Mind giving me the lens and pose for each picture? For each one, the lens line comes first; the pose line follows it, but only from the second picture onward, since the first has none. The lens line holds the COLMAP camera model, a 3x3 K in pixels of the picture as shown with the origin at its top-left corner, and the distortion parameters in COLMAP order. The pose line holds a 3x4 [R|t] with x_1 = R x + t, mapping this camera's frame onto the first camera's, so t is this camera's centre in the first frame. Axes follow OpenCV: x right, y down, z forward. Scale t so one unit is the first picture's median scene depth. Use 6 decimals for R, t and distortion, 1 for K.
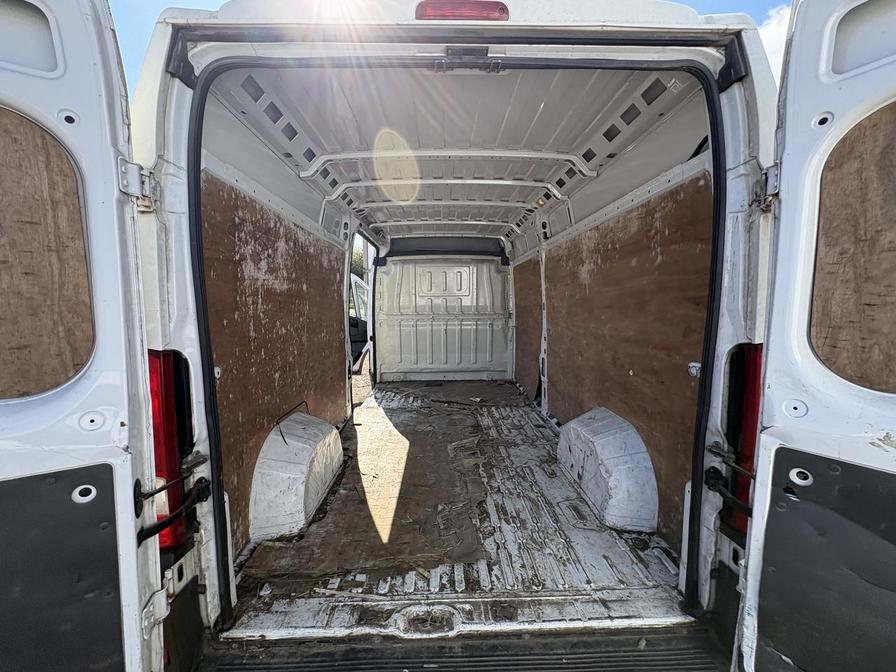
lens RADIAL K [[357.8, 0, 450.4], [0, 357.8, 337.8], [0, 0, 1]] dist [-0.001071, 0.000843]
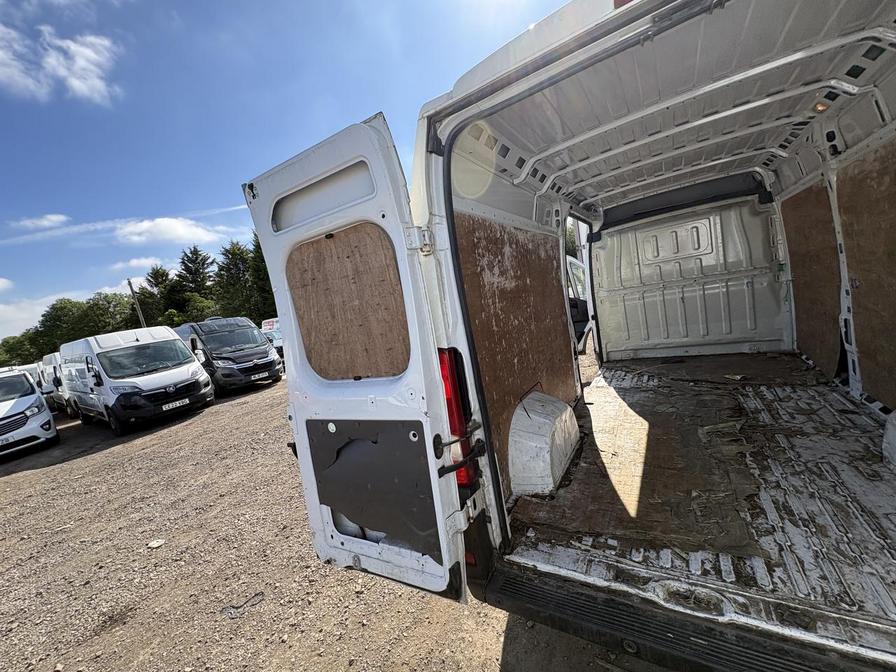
lens RADIAL K [[357.8, 0, 445.4], [0, 357.8, 334.8], [0, 0, 1]] dist [-0.001071, 0.000843]
pose [[0.818572, -0.084357, -0.568175, 0.005042], [0.111611, 0.993663, 0.013270, -0.025406], [0.563456, -0.074277, 0.822801, -0.121161]]
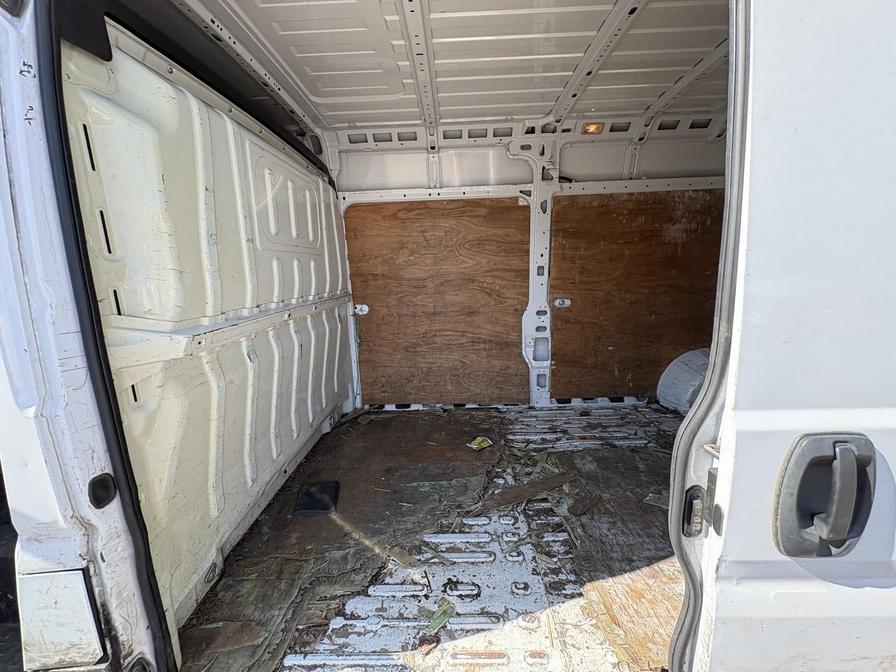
lens RADIAL K [[357.8, 0, 448.1], [0, 357.8, 333.1], [0, 0, 1]] dist [-0.001071, 0.000843]
pose [[0.048225, -0.176545, 0.983111, -1.024171], [0.127731, 0.977265, 0.169229, -0.218889], [-0.990636, 0.117412, 0.069679, 2.295982]]
